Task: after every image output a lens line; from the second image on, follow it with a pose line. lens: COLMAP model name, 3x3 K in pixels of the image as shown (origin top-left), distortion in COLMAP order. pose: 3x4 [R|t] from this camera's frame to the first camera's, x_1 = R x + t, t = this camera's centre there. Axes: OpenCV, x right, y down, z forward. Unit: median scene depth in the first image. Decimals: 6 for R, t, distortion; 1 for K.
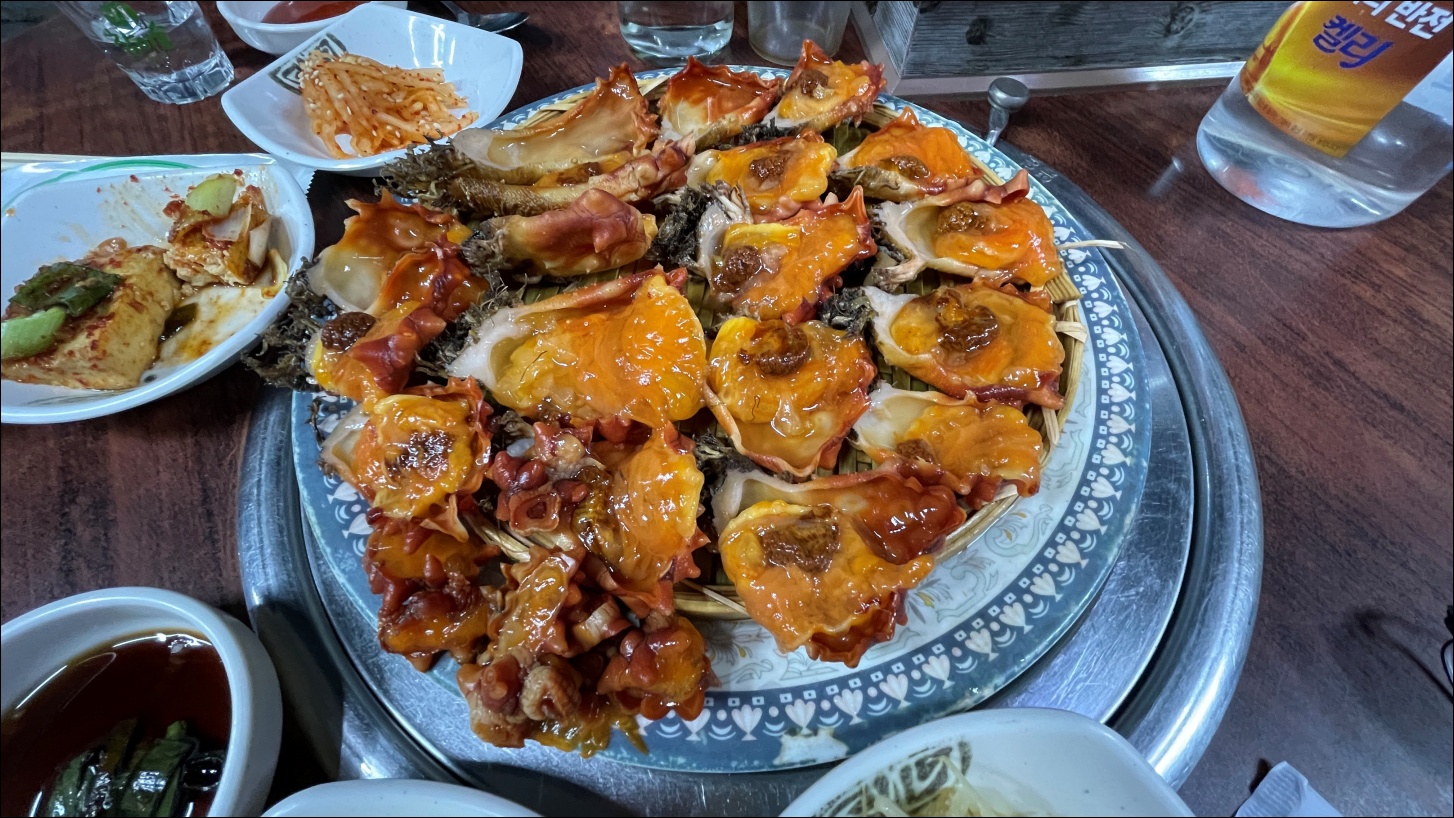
lens RADIAL K [[559.6, 0, 732.4], [0, 559.6, 402.3], [0, 0, 1]] dist [-0.001059, -0.000089]
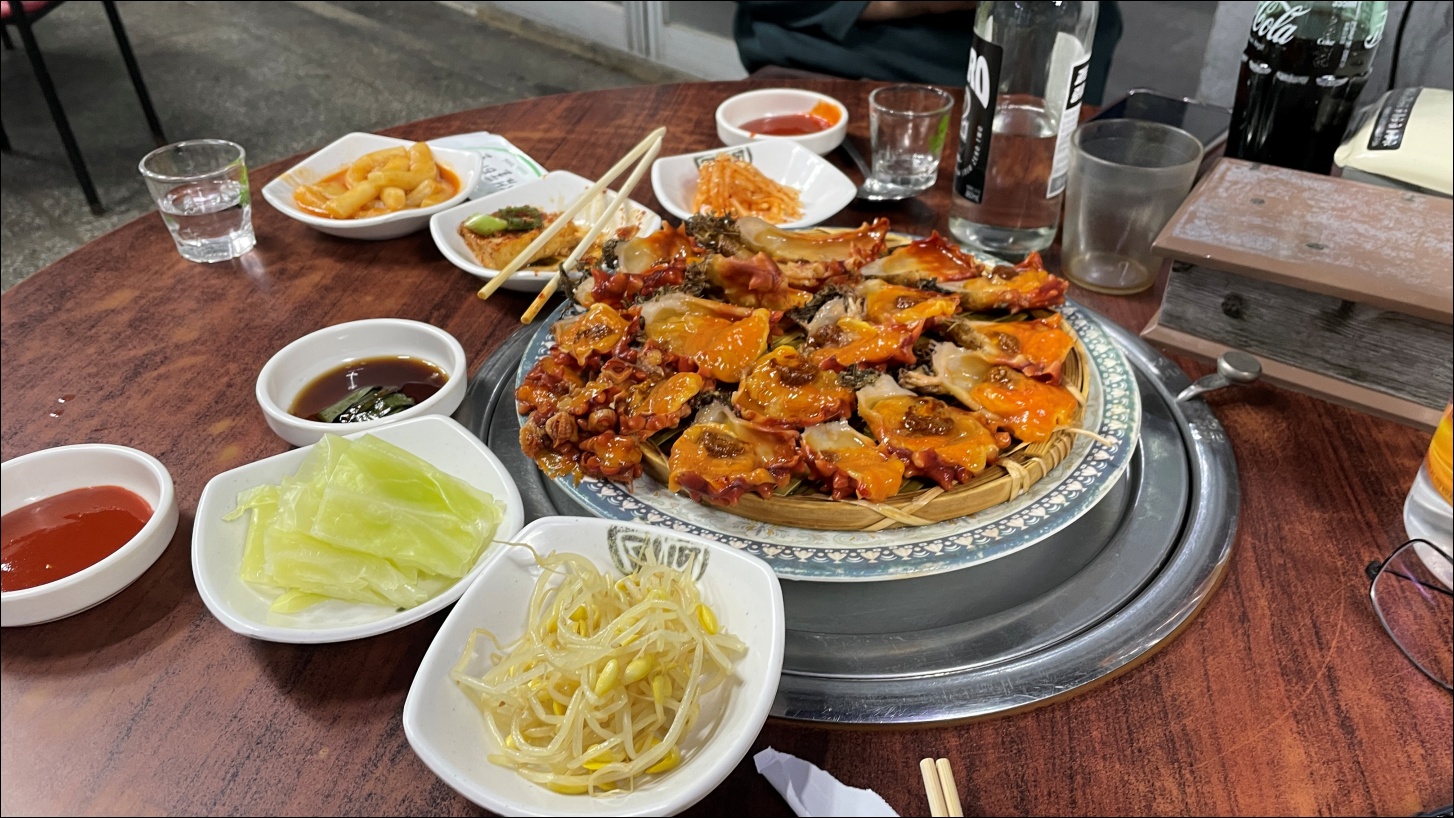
lens RADIAL K [[1094.8, 0, 725.5], [0, 1094.8, 409.5], [0, 0, 1]] dist [-0.000034, 0.001541]
pose [[0.752608, 0.383923, -0.534963, 1.343890], [-0.565109, 0.793608, -0.225475, 0.661529], [0.337985, 0.472007, 0.814233, -1.232112]]
